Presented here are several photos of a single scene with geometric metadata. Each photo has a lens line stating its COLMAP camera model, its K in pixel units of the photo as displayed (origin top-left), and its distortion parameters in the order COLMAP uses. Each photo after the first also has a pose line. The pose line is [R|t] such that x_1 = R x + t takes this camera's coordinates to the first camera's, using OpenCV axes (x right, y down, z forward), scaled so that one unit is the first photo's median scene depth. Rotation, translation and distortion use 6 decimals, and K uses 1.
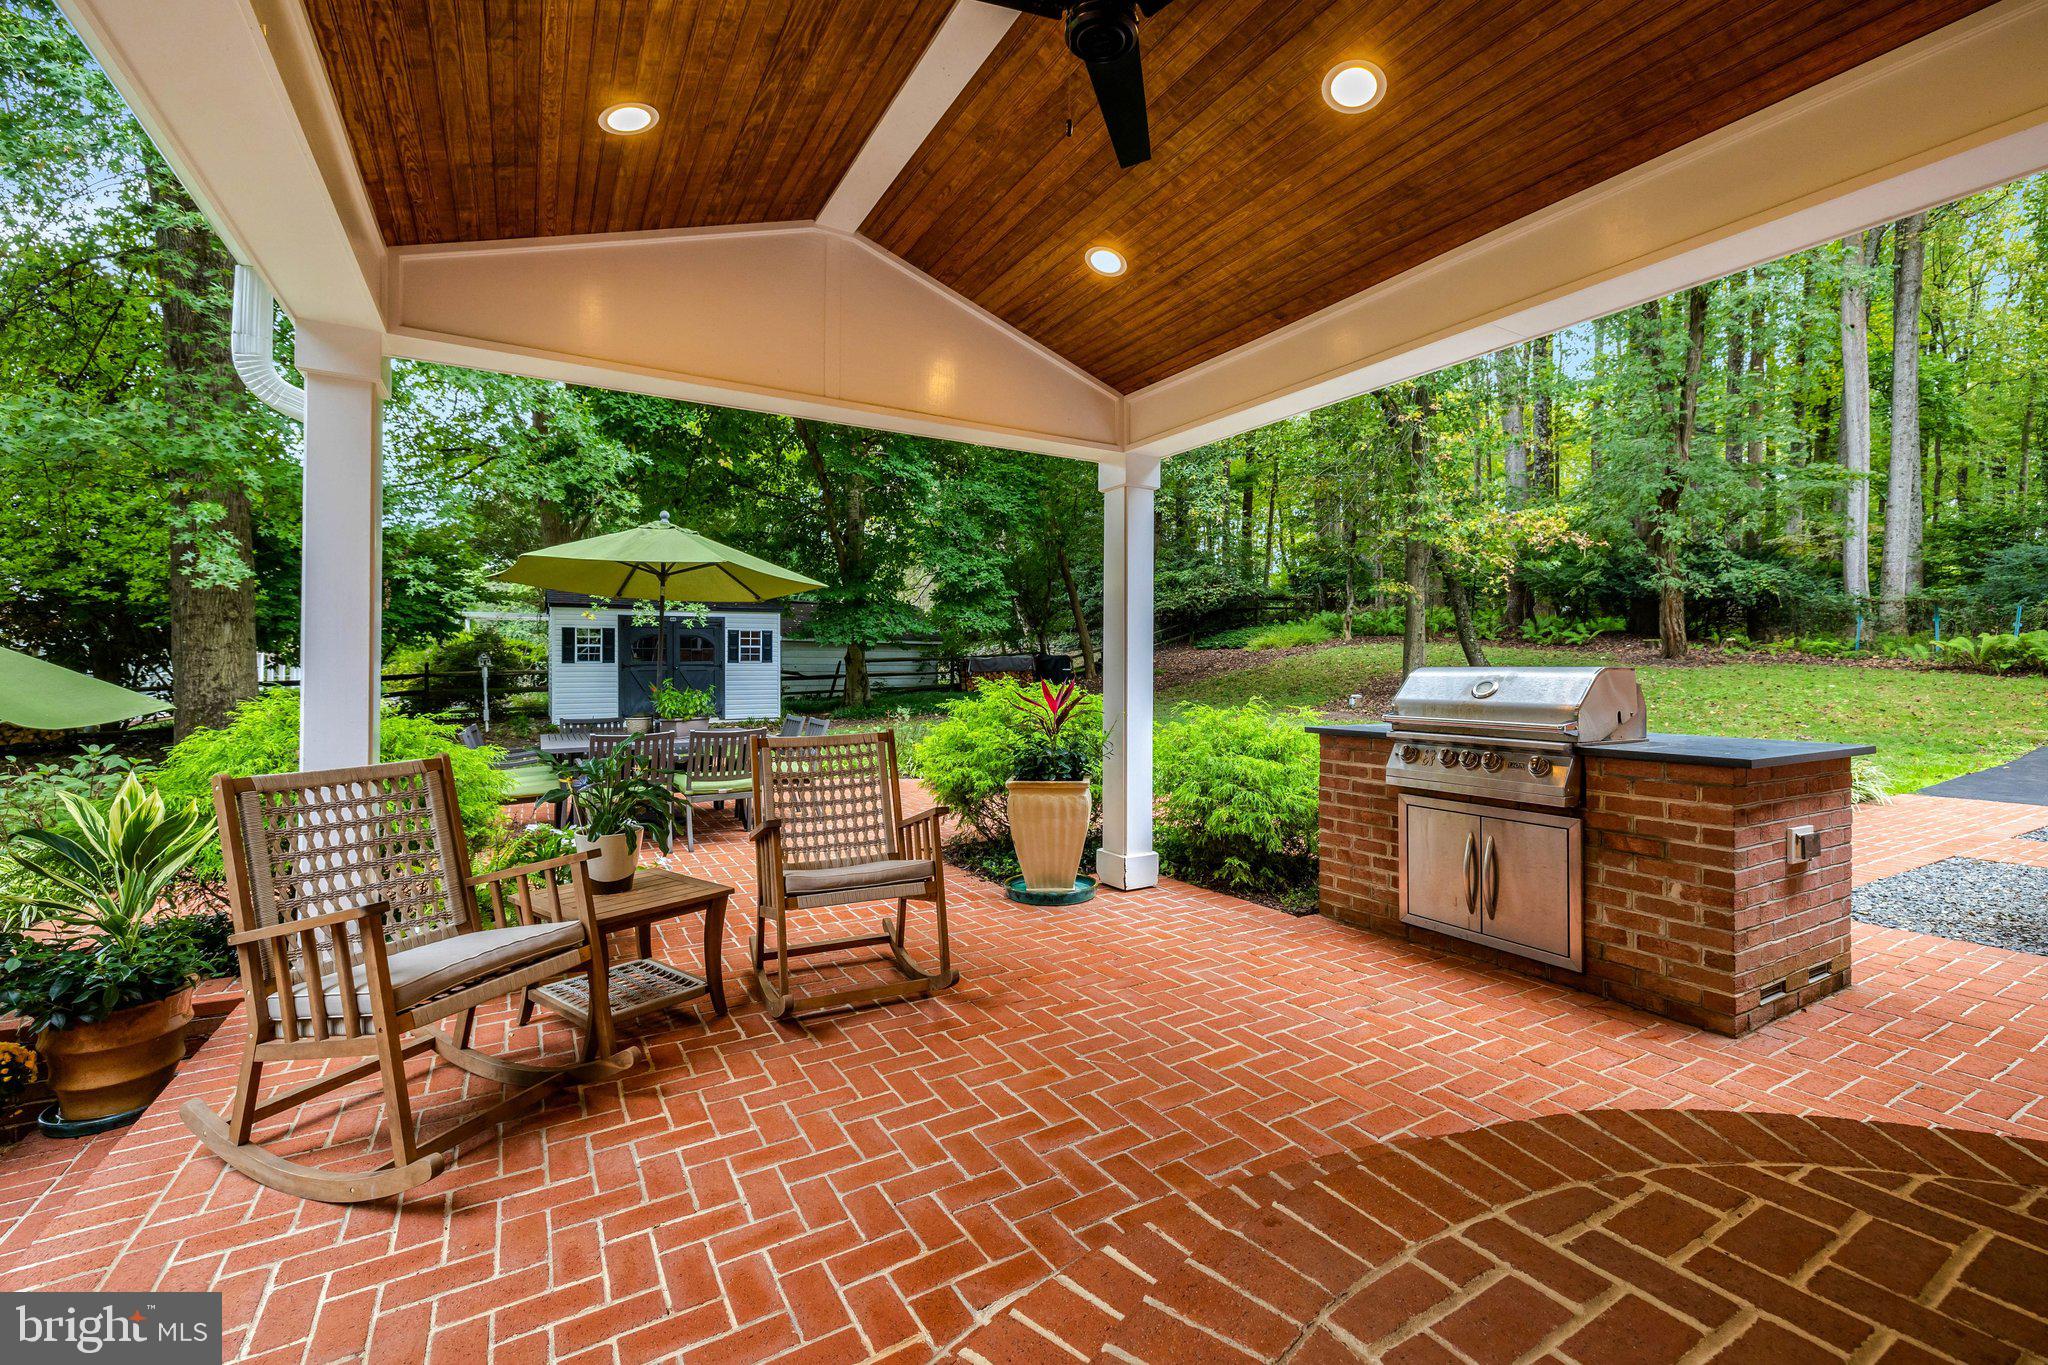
lens RADIAL K [[856.9, 0, 1030.6], [0, 856.9, 662.5], [0, 0, 1]] dist [-0.004033, 0.000021]
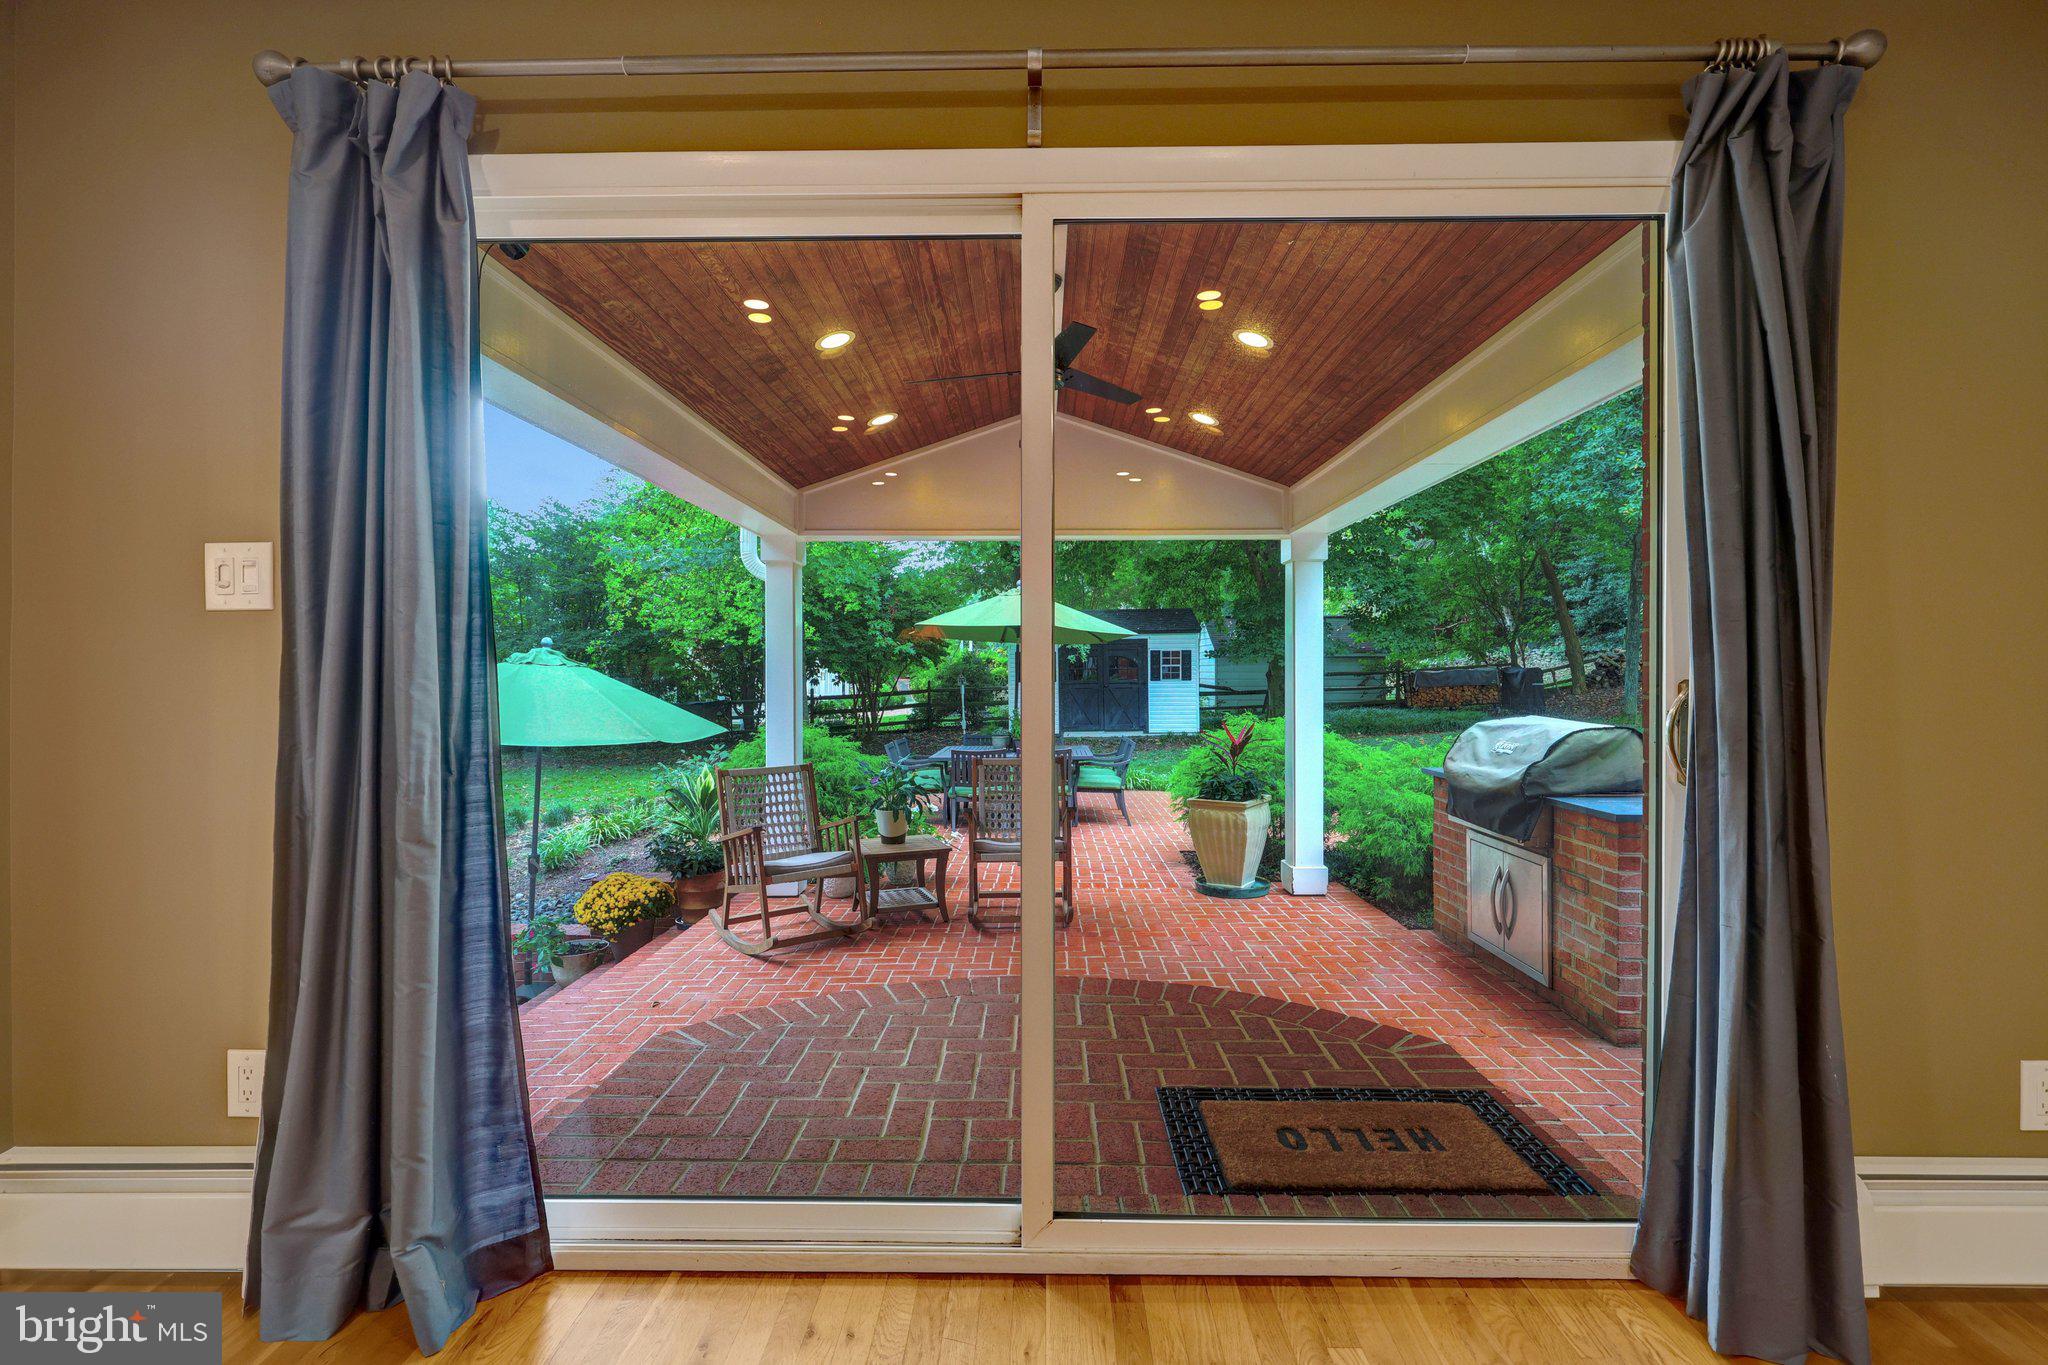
lens RADIAL K [[856.9, 0, 1005.9], [0, 856.9, 684.8], [0, 0, 1]] dist [-0.004033, 0.000021]
pose [[0.860533, -0.001504, -0.509392, 0.603285], [0.006730, 0.999942, 0.008417, -0.070472], [0.509350, -0.010671, 0.860493, -0.394795]]
